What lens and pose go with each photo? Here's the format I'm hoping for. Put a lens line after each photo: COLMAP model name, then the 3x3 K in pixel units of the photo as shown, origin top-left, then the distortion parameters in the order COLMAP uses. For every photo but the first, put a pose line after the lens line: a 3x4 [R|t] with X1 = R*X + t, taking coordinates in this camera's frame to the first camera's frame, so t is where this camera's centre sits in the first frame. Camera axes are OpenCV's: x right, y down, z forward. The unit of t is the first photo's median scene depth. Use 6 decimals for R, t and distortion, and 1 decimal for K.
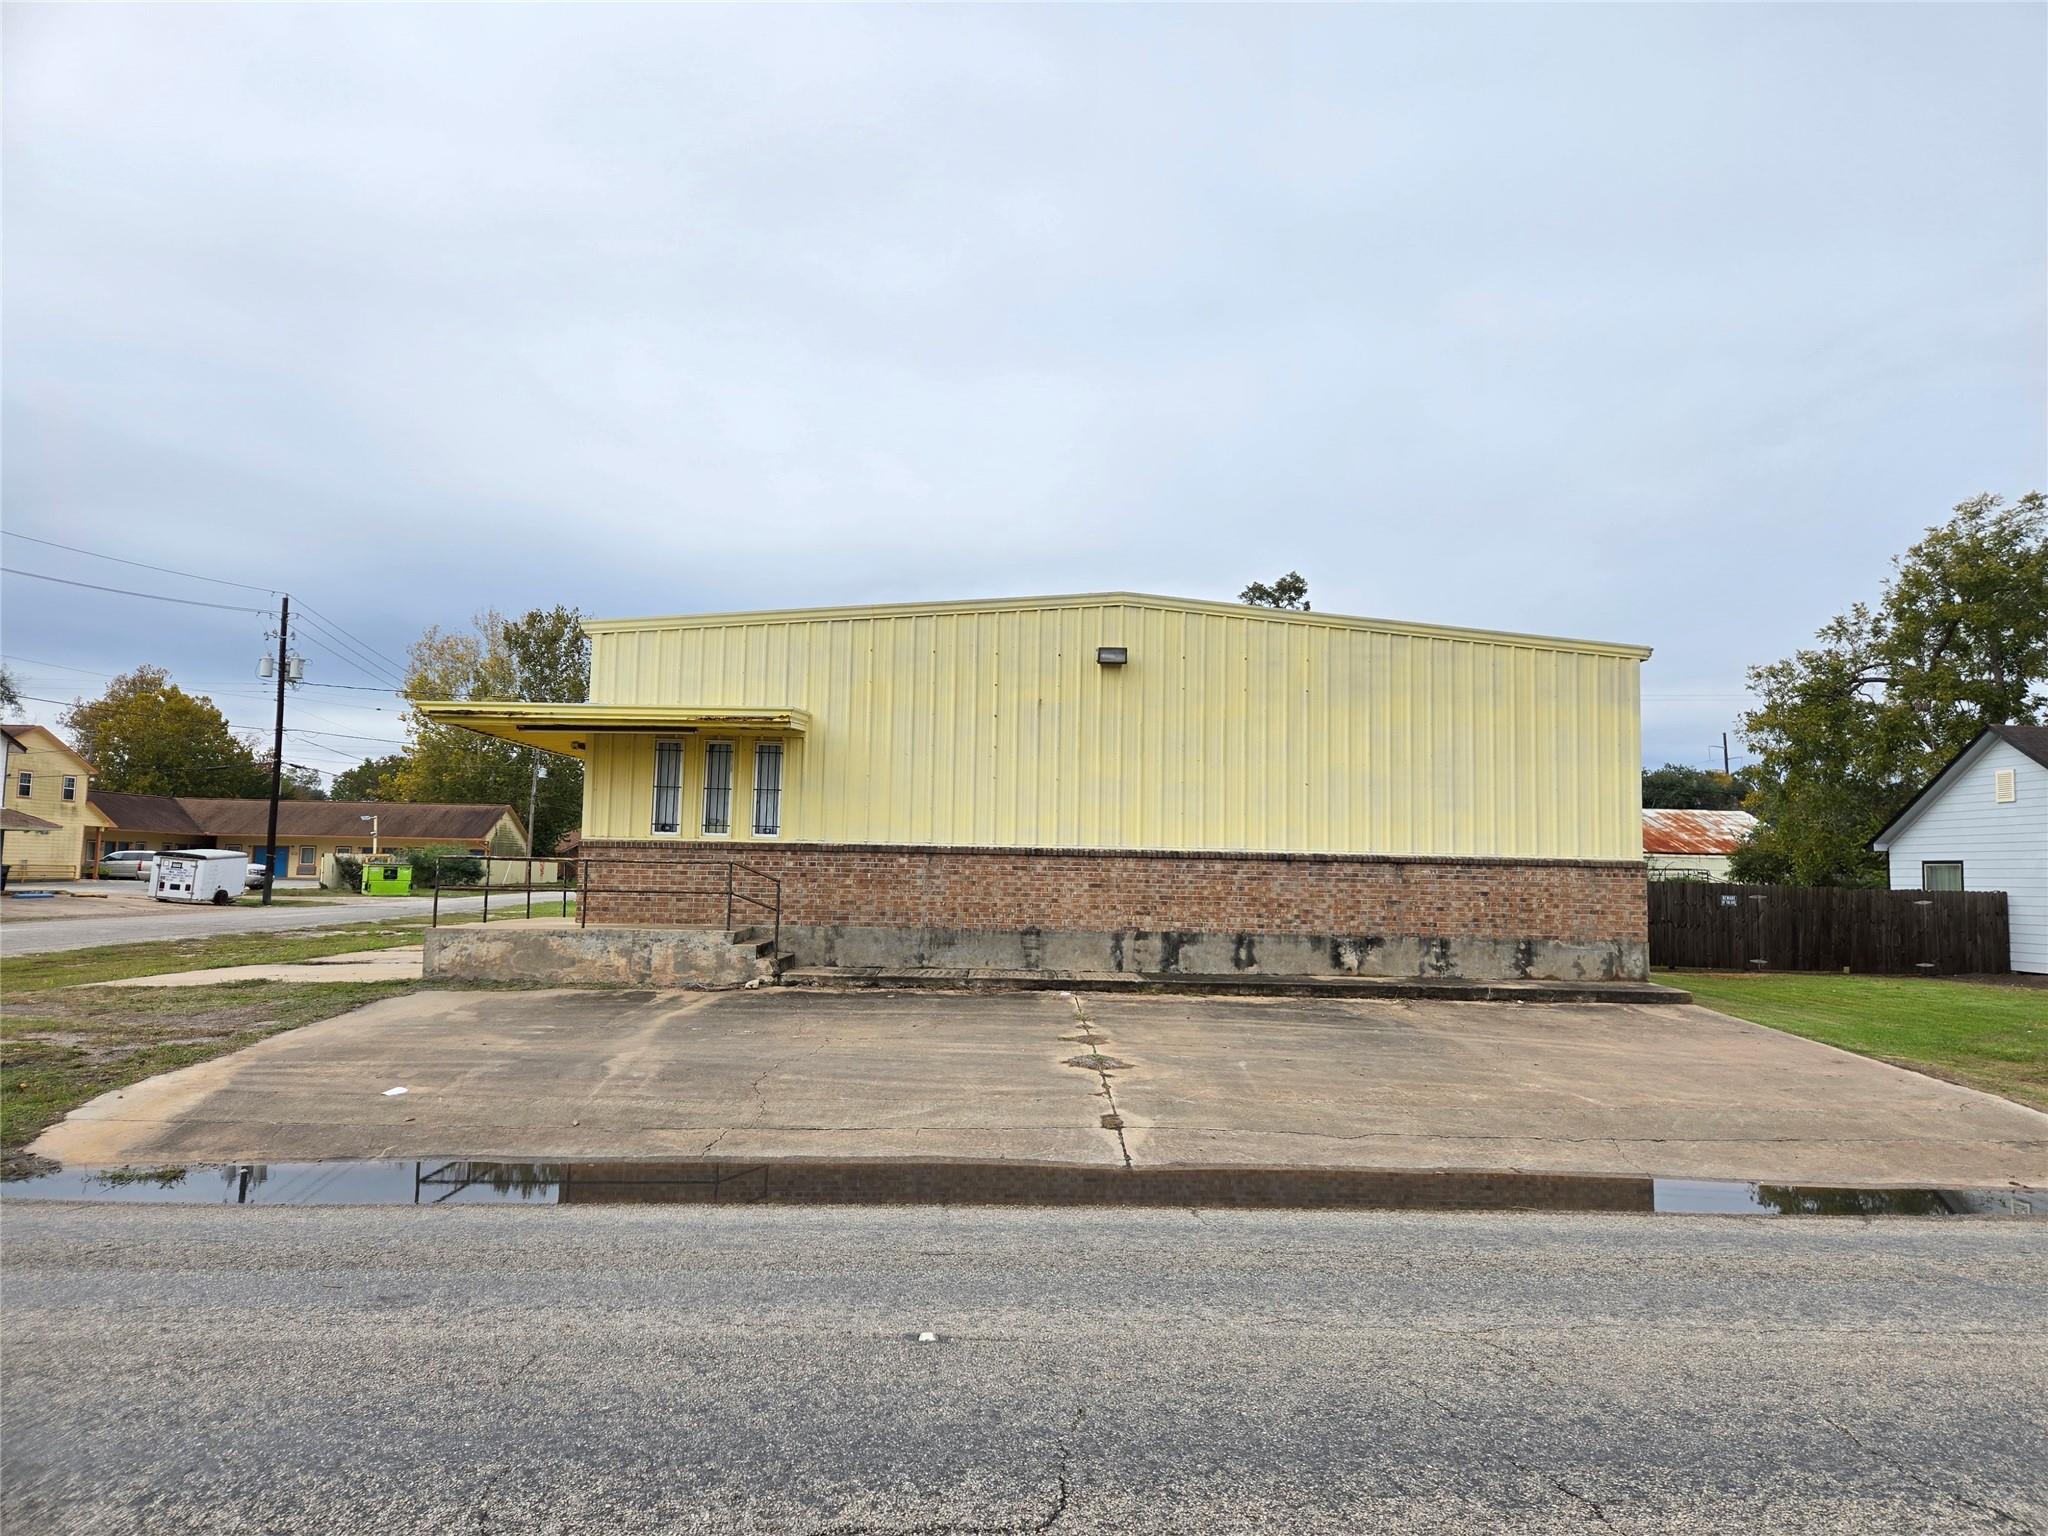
lens RADIAL K [[1368.9, 0, 1058.8], [0, 1368.9, 761.0], [0, 0, 1]] dist [0.071502, -0.037735]
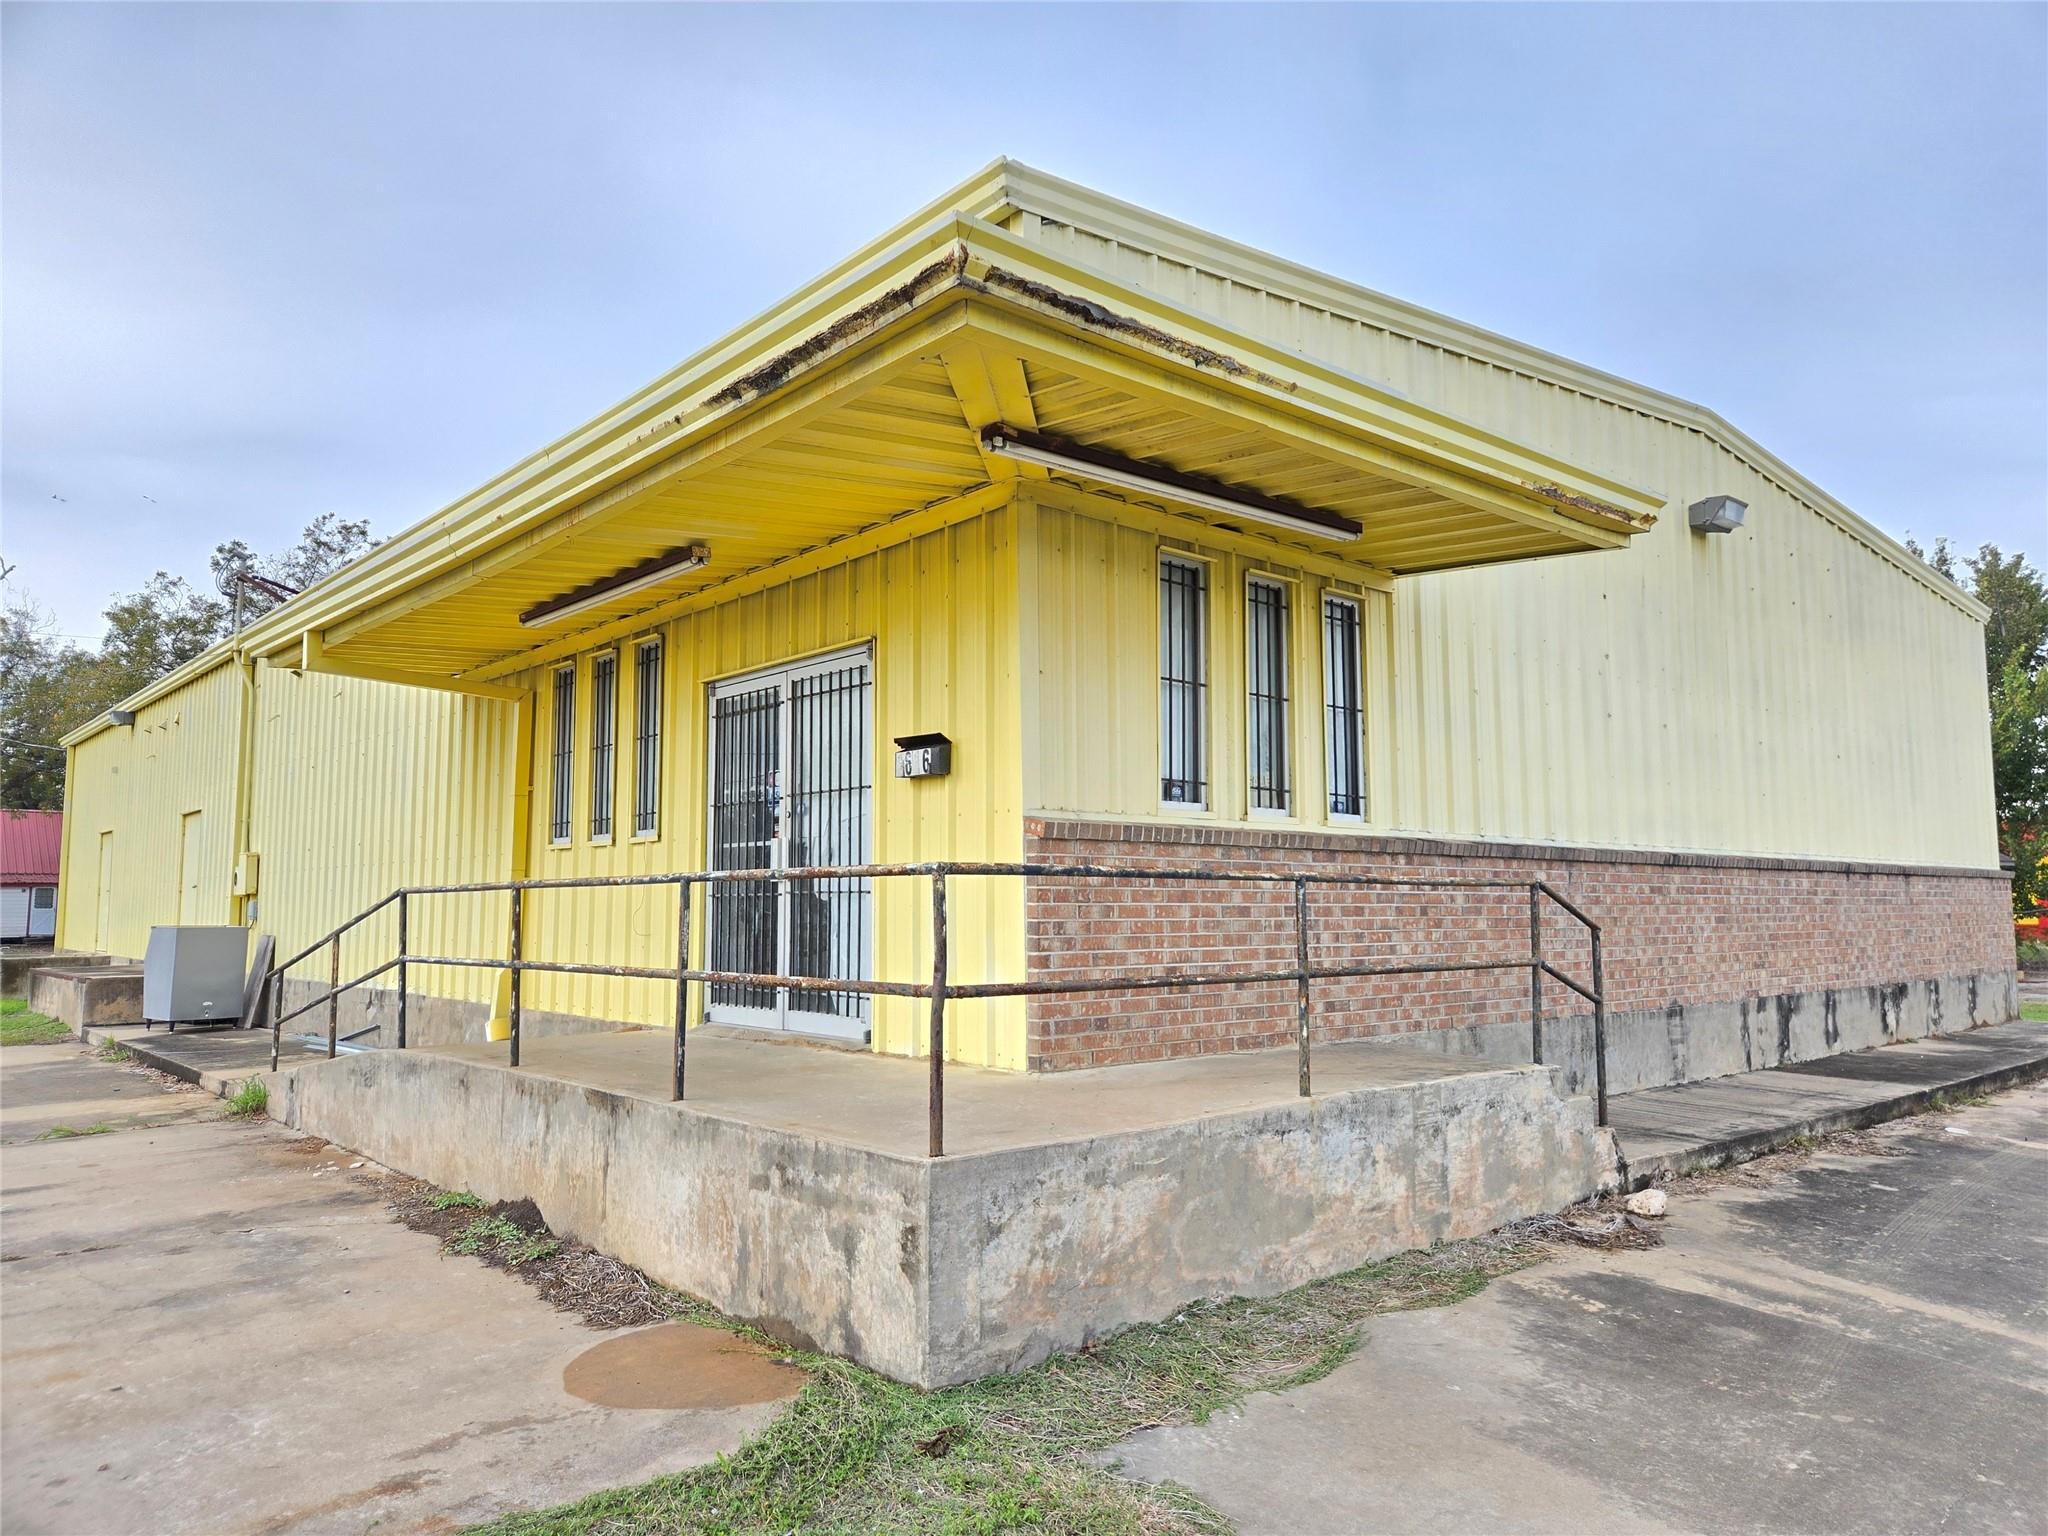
lens RADIAL K [[1369.9, 0, 1049.3], [0, 1369.9, 769.4], [0, 0, 1]] dist [0.081195, -0.068046]
pose [[0.771687, 0.040875, 0.634688, -0.546322], [-0.035008, 0.999150, -0.021783, 0.051815], [-0.635039, -0.005409, 0.772461, 0.736306]]
